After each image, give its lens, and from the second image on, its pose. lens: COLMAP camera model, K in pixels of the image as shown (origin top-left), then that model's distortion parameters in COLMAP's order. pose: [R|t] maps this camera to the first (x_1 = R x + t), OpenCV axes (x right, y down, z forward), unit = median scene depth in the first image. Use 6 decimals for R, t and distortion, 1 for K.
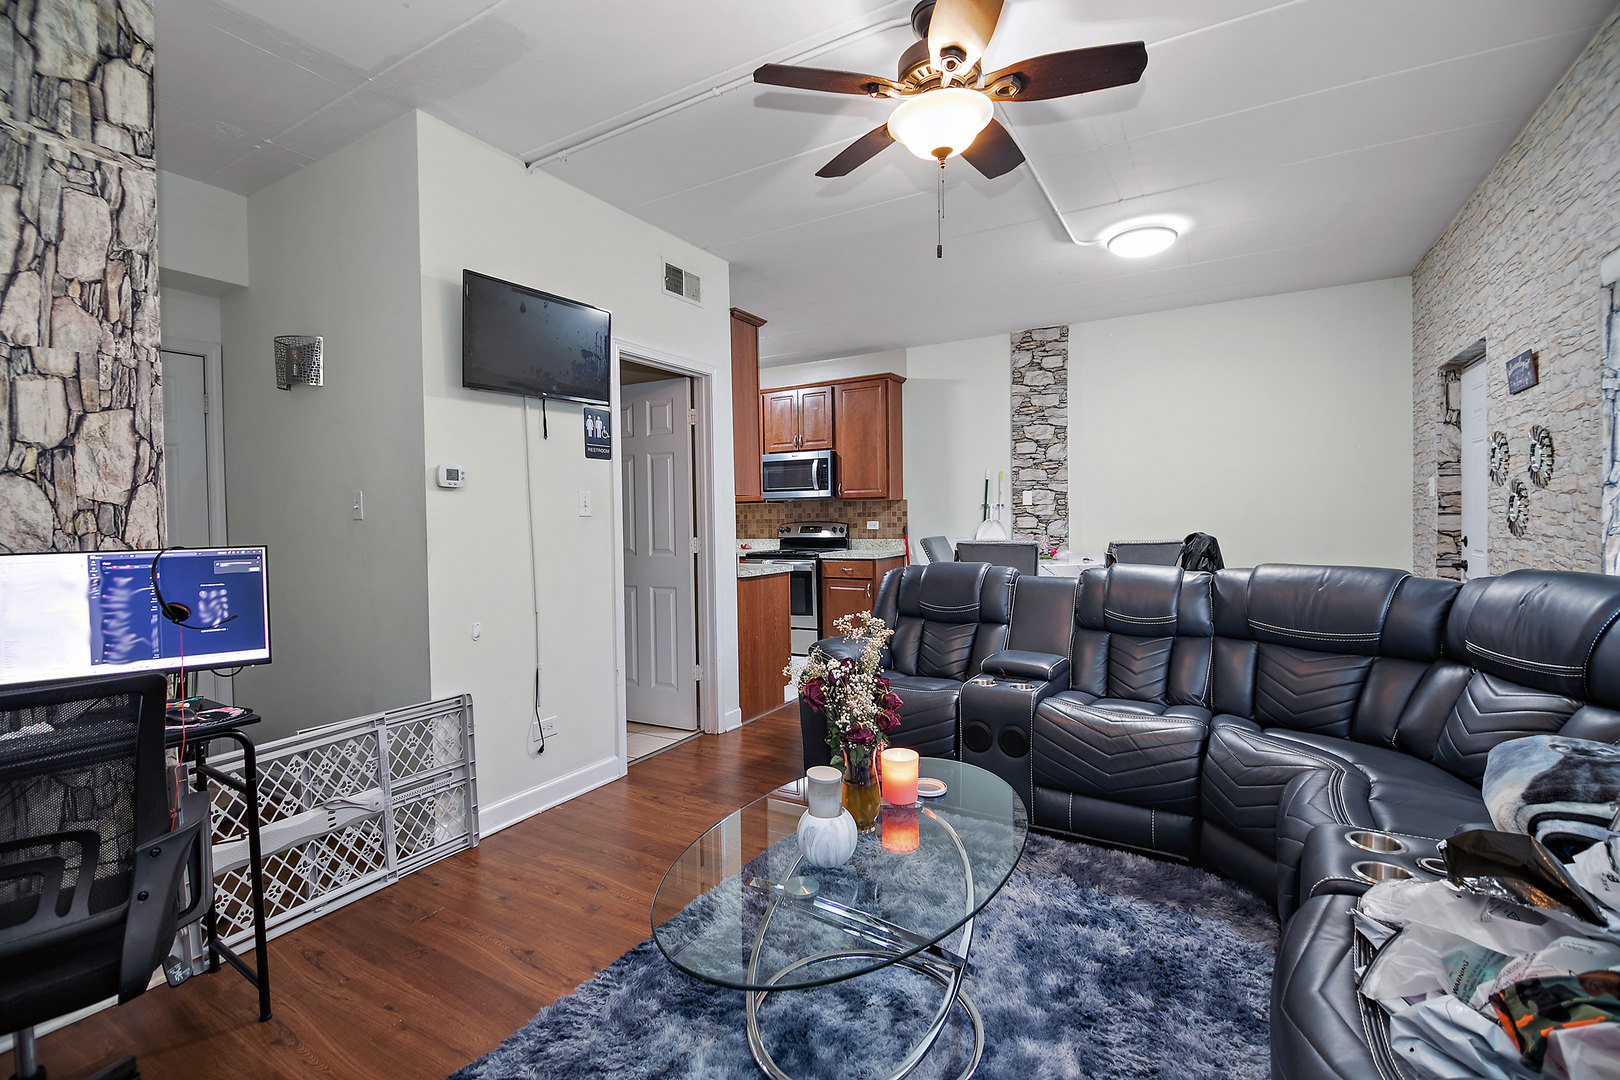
lens RADIAL K [[730.0, 0, 812.5], [0, 730.0, 528.4], [0, 0, 1]] dist [-0.000041, -0.006531]
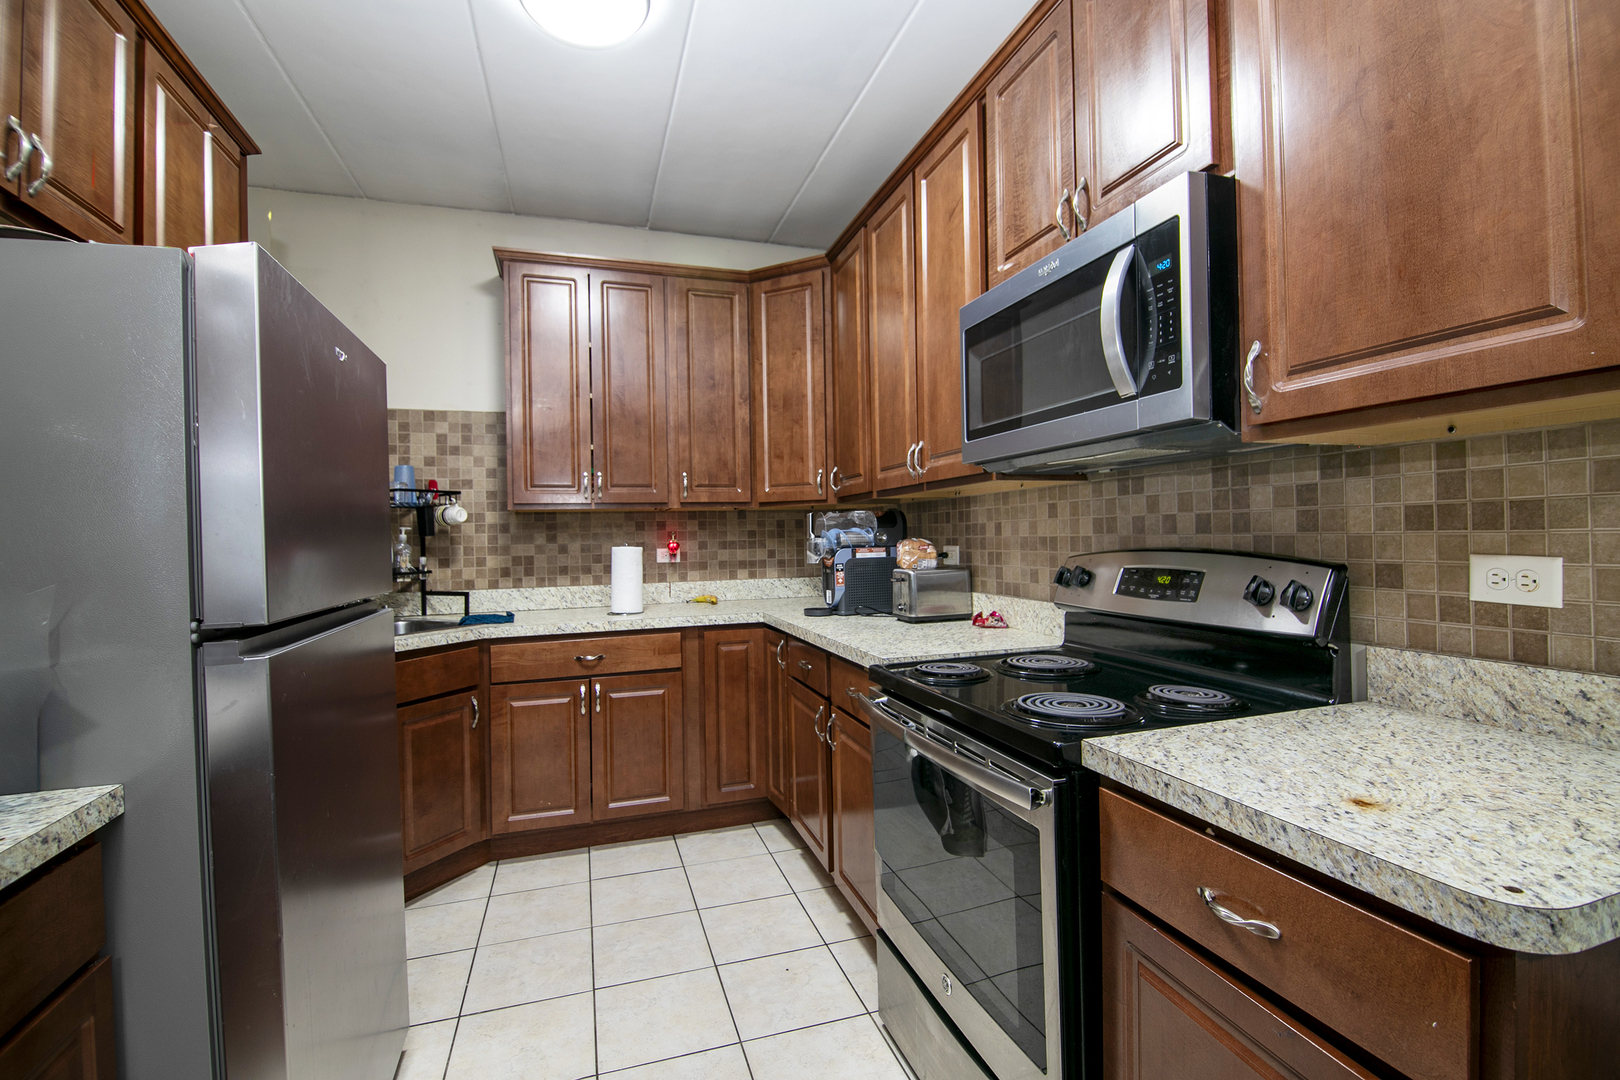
lens RADIAL K [[730.0, 0, 812.5], [0, 730.0, 528.4], [0, 0, 1]] dist [-0.000041, -0.006531]
pose [[0.751338, -0.006569, -0.659885, 0.070684], [0.000372, 0.999955, -0.009531, -0.014355], [0.659917, 0.006915, 0.751306, 0.764897]]
